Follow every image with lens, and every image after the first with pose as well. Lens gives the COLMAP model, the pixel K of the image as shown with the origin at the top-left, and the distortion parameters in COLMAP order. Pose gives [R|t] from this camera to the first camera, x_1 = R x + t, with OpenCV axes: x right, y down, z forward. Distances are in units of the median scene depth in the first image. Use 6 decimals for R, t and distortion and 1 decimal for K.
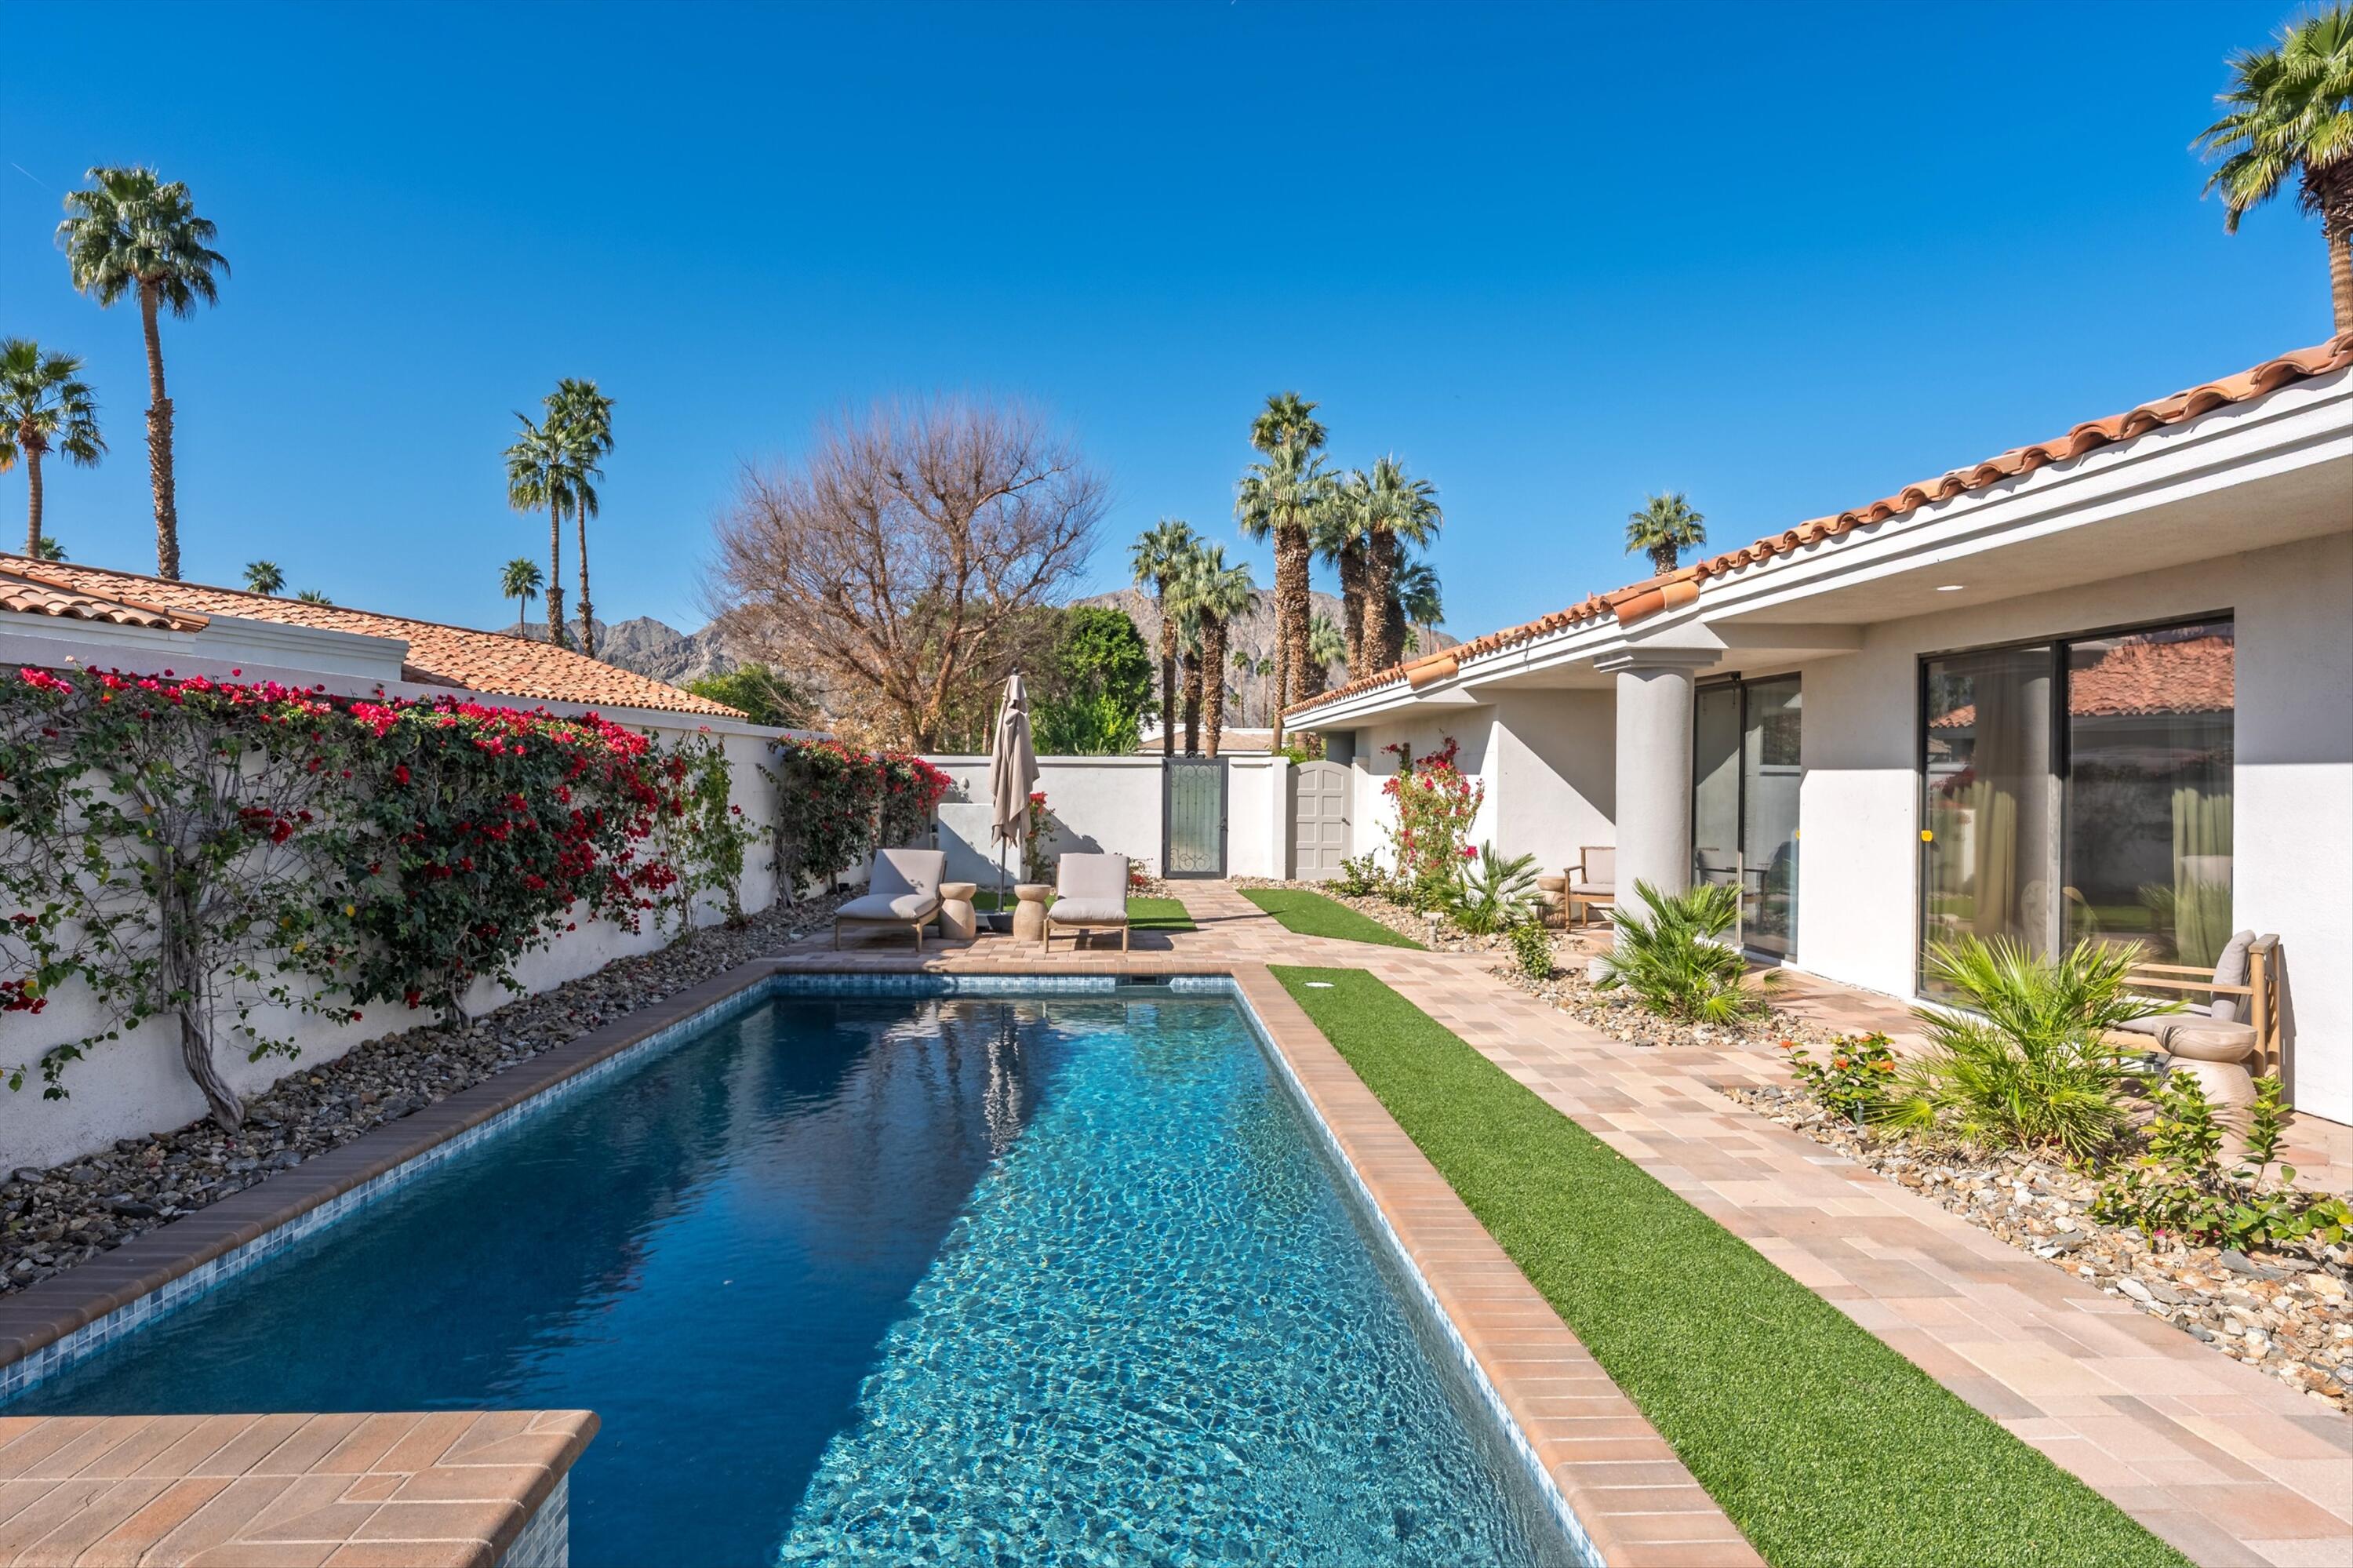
lens RADIAL K [[1238.8, 0, 1176.5], [0, 1238.8, 784.0], [0, 0, 1]] dist [-0.000108, -0.000081]
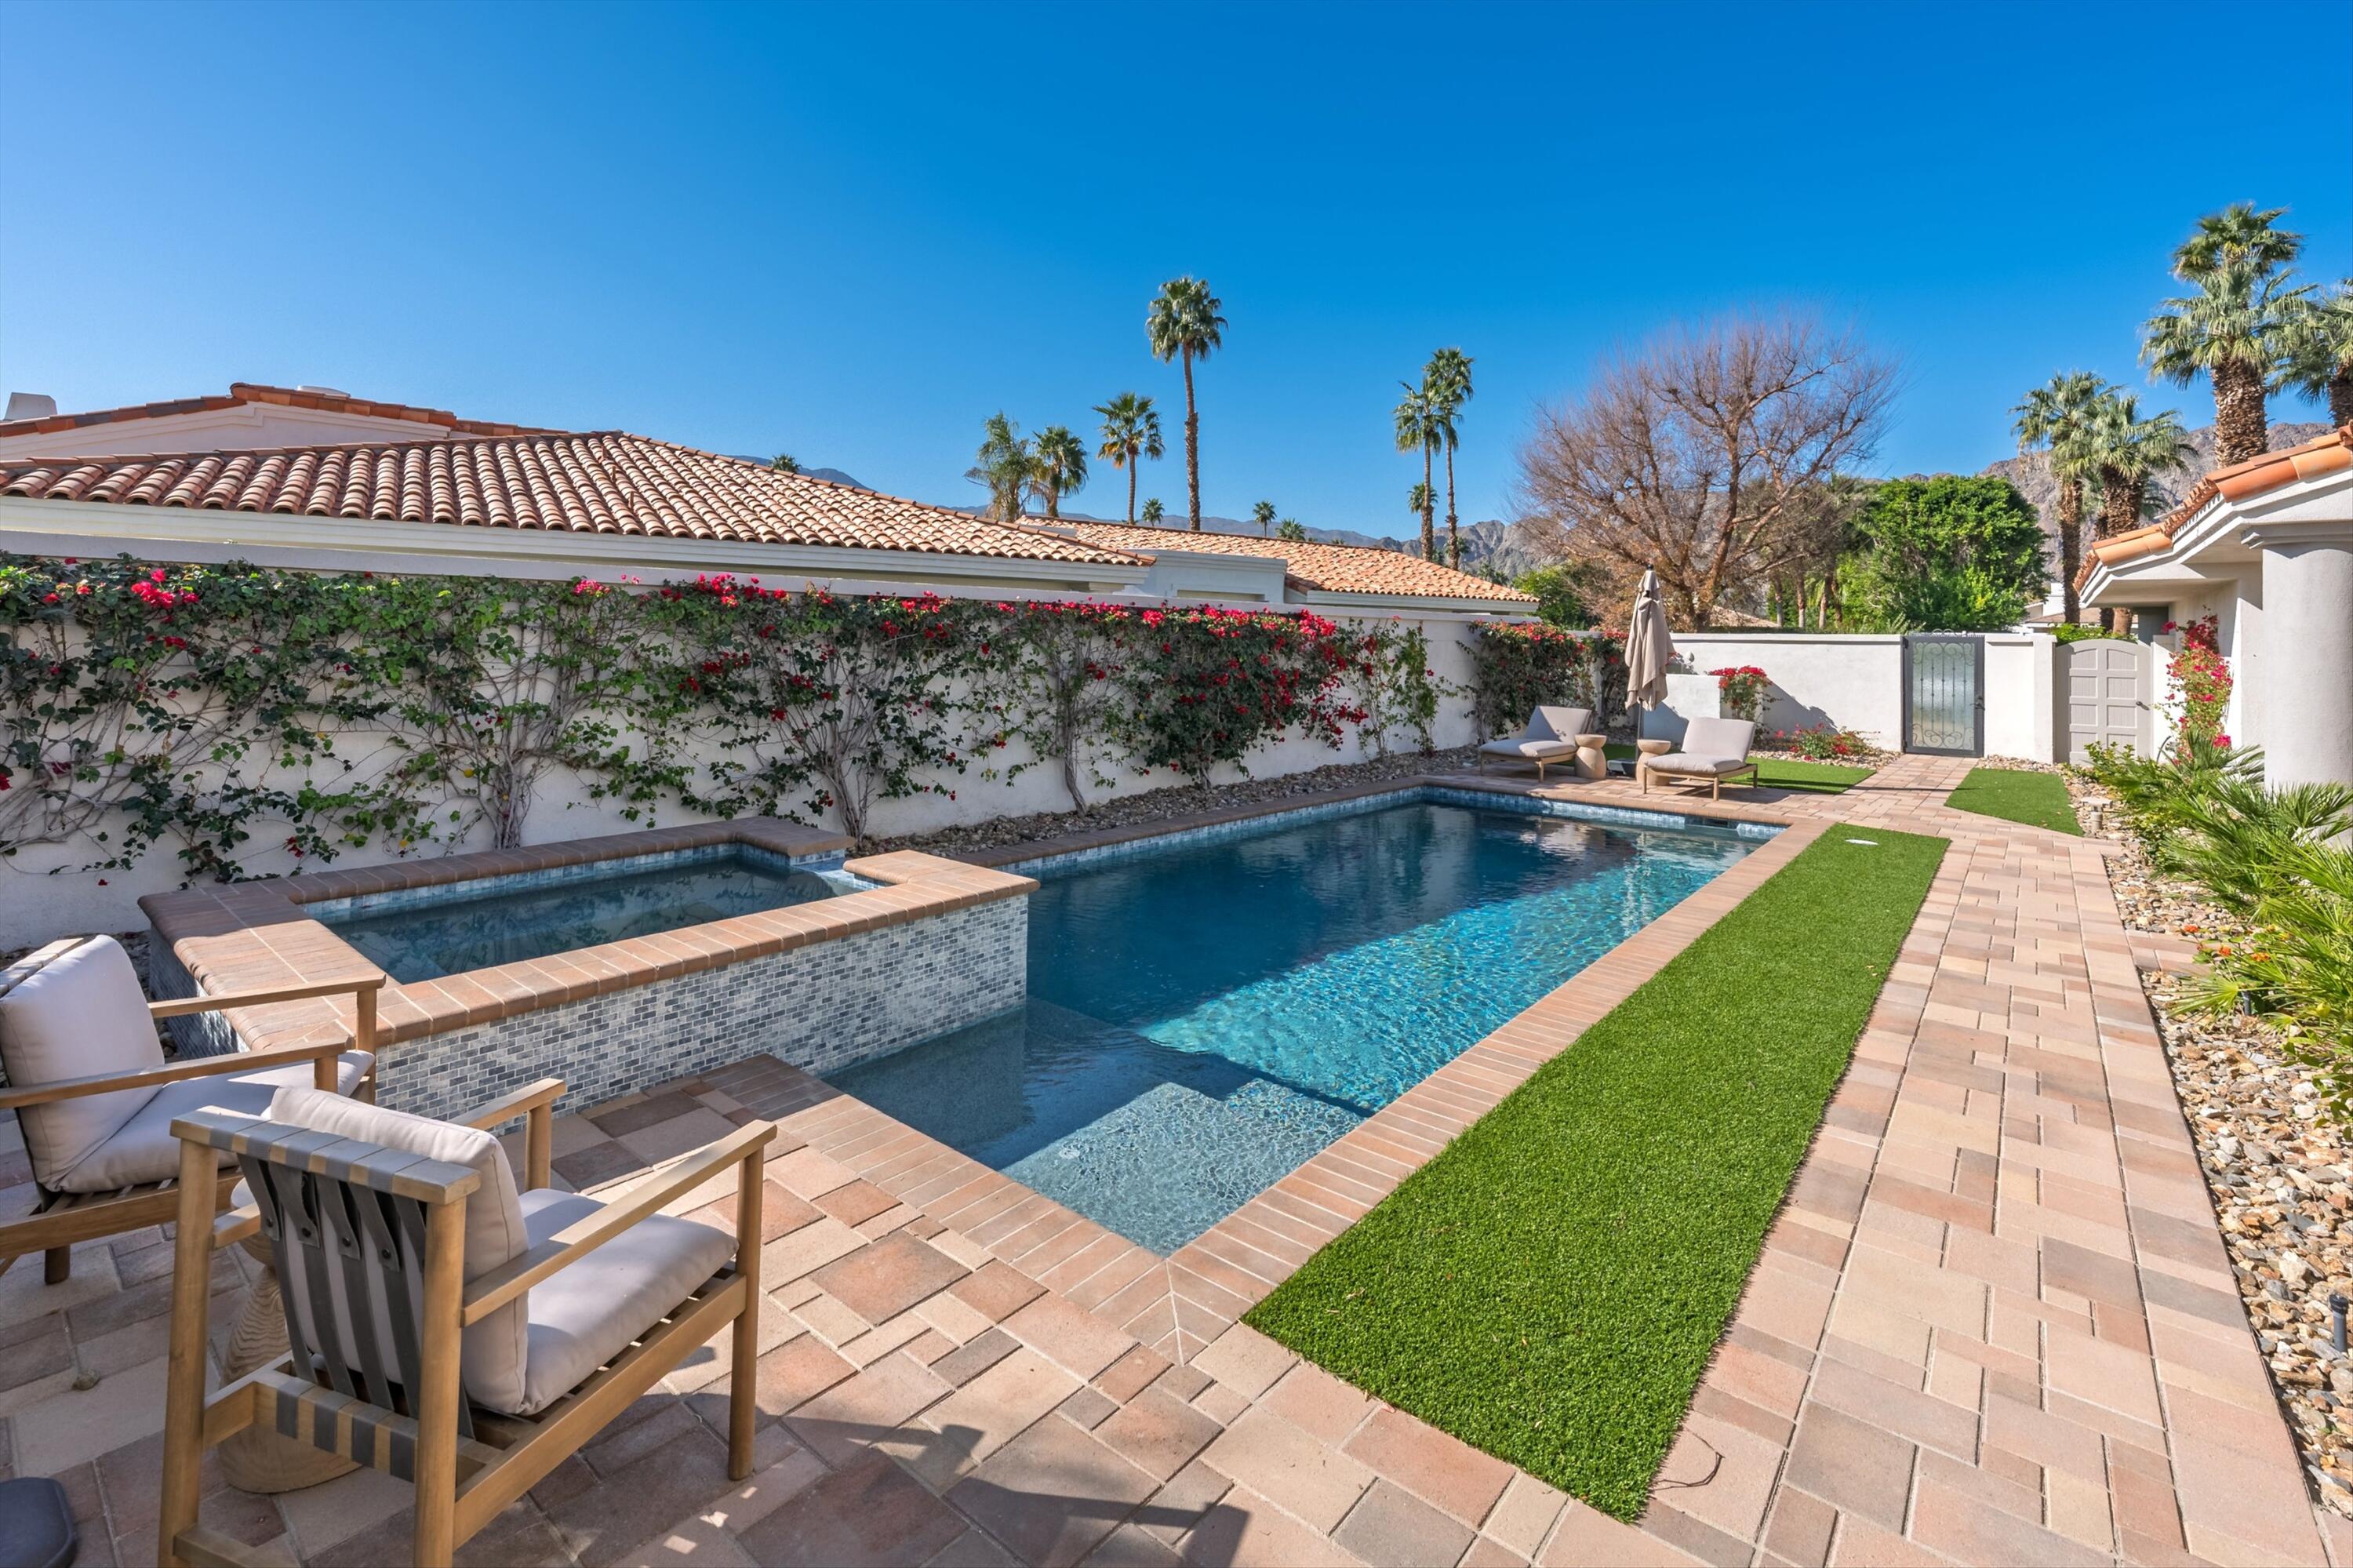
lens RADIAL K [[1029.3, 0, 1185.5], [0, 1029.3, 612.9], [0, 0, 1]] dist [-0.000280, -0.000357]
pose [[0.757922, -0.011790, -0.652239, 0.177136], [-0.014353, 0.999293, -0.034743, -0.002717], [0.652187, 0.035694, 0.757217, -0.075823]]
